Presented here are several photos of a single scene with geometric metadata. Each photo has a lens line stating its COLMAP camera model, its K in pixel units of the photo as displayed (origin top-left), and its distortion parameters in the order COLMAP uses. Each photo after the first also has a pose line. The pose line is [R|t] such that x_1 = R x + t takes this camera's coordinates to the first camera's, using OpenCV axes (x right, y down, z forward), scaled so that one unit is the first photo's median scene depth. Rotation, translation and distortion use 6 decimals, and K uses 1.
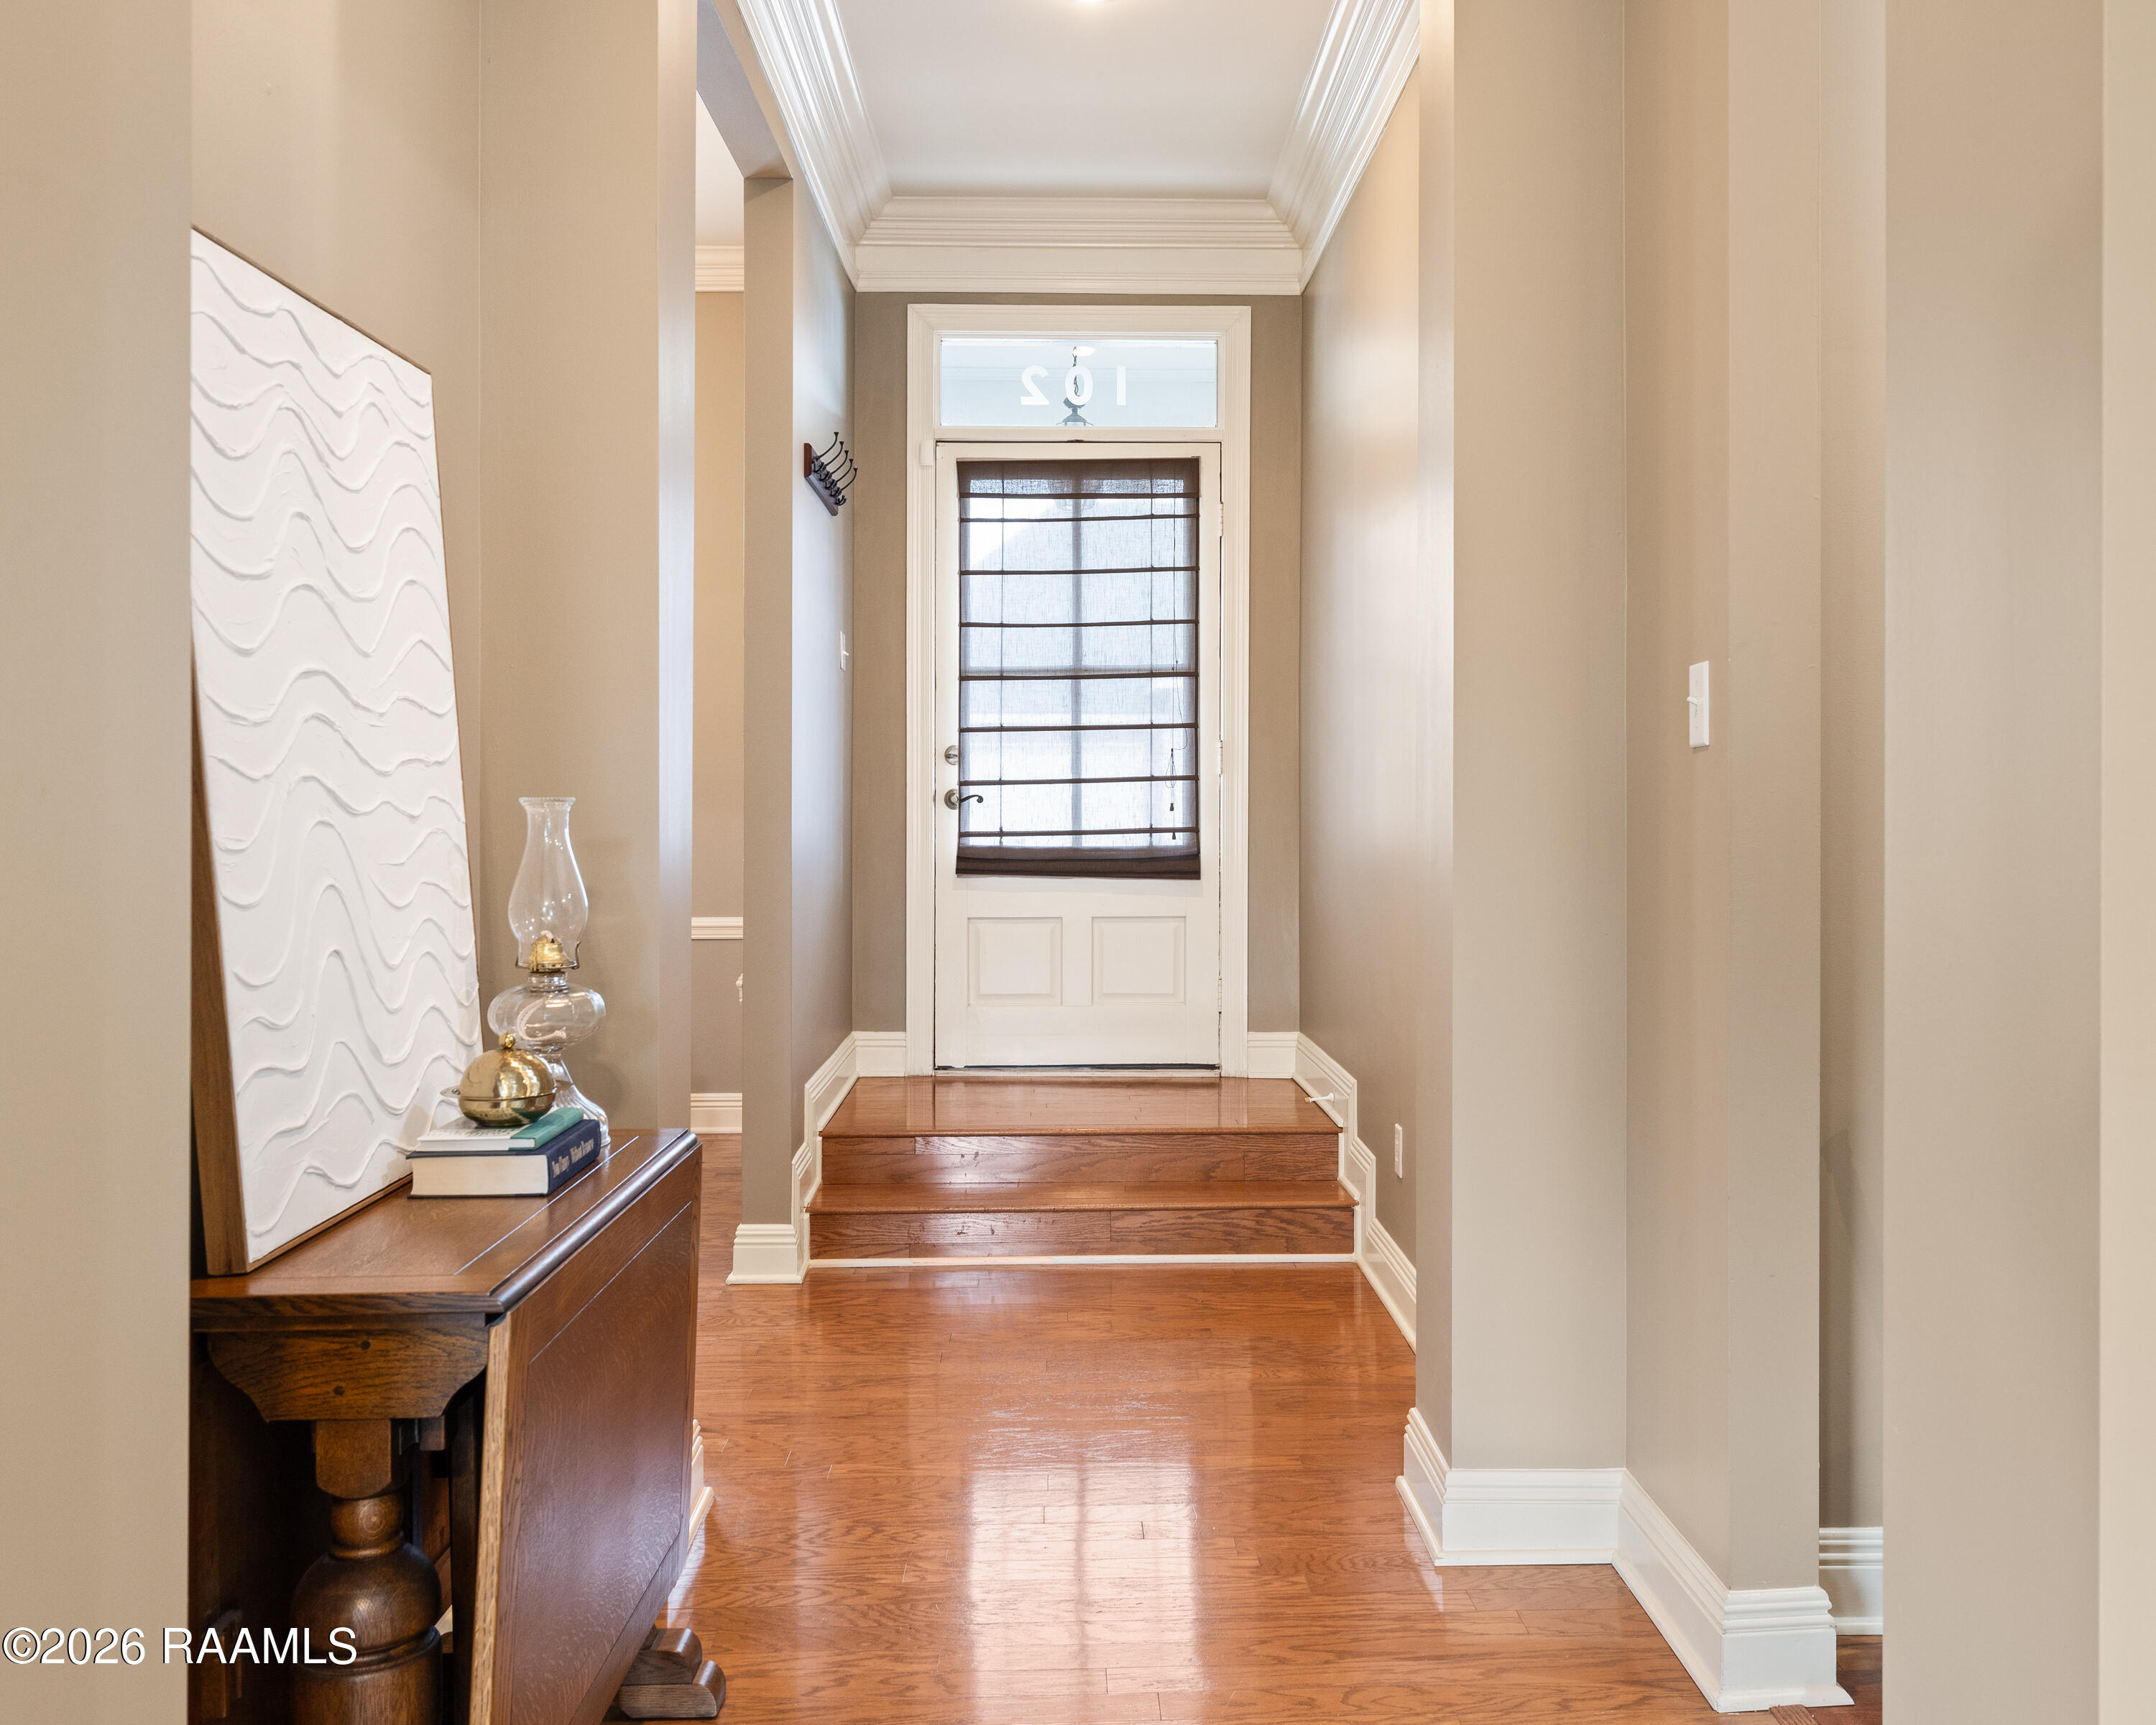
lens RADIAL K [[1923.3, 0, 1082.3], [0, 1923.3, 855.9], [0, 0, 1]] dist [0.062813, 0.004526]
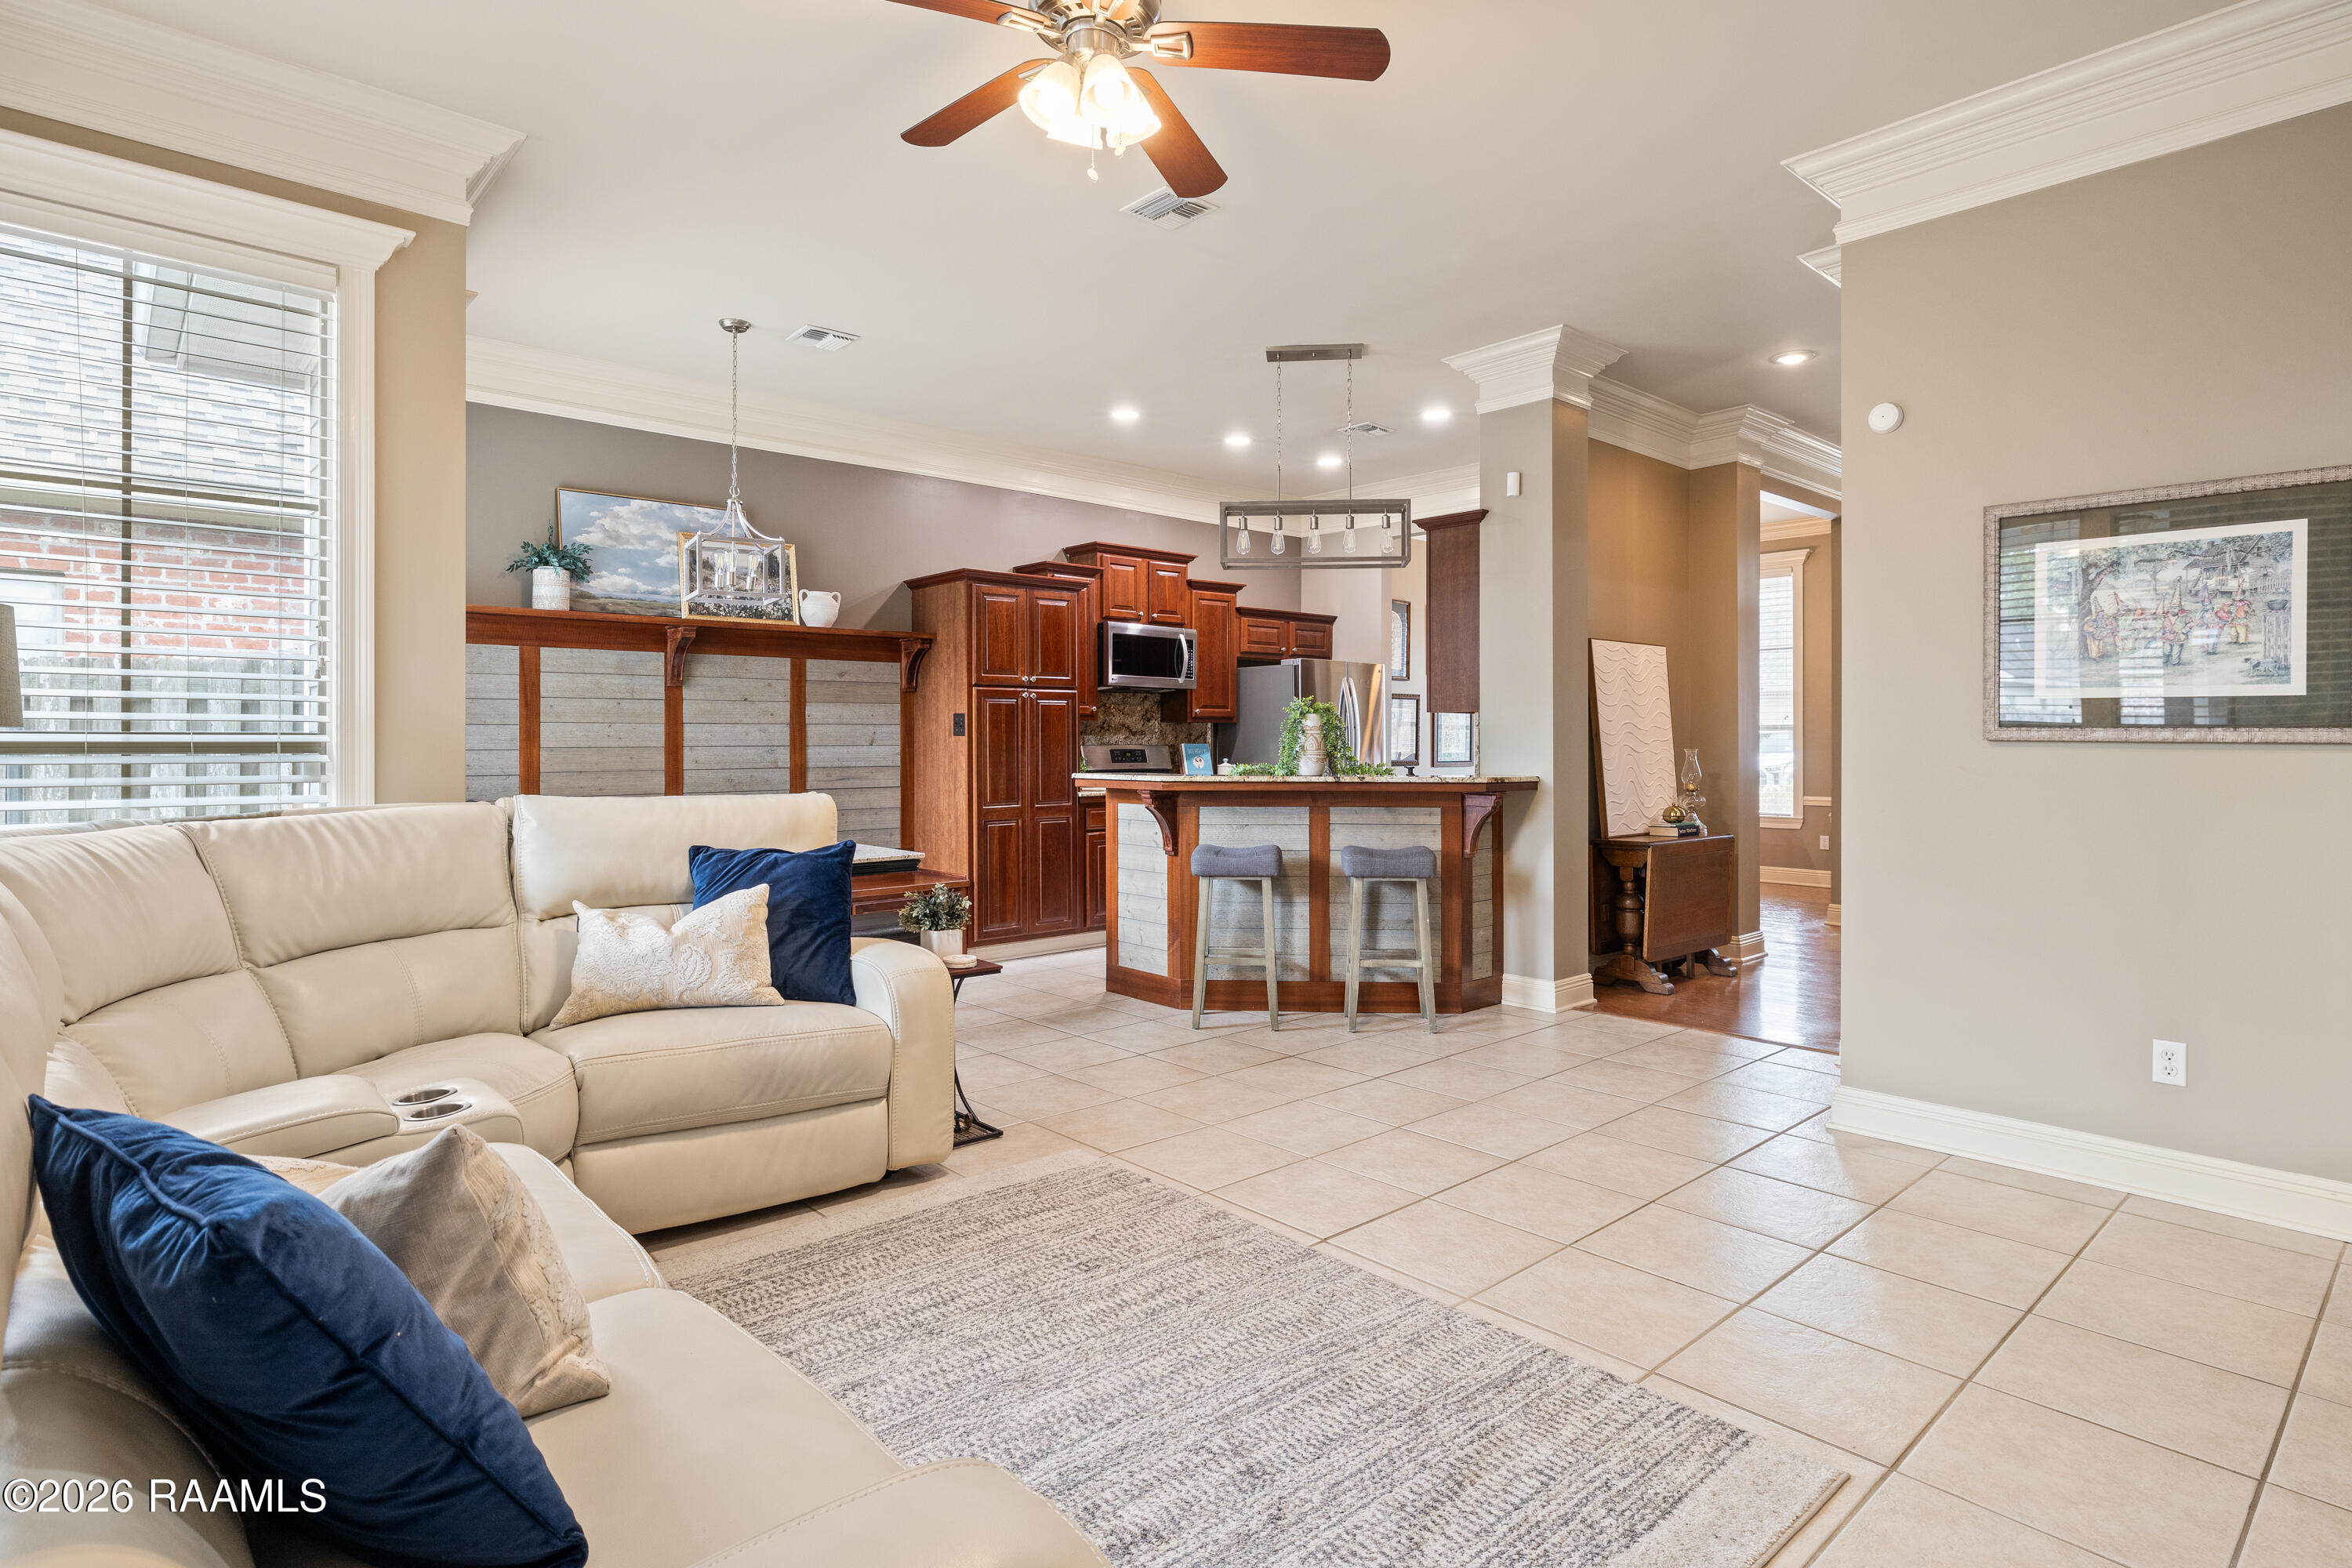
lens RADIAL K [[1231.3, 0, 1153.4], [0, 1231.3, 728.9], [0, 0, 1]] dist [0.000808, 0.000296]
pose [[0.641866, -0.011070, -0.766737, 1.005790], [-0.021273, 0.999254, -0.032235, 0.036591], [0.766522, 0.037001, 0.641152, -1.573597]]
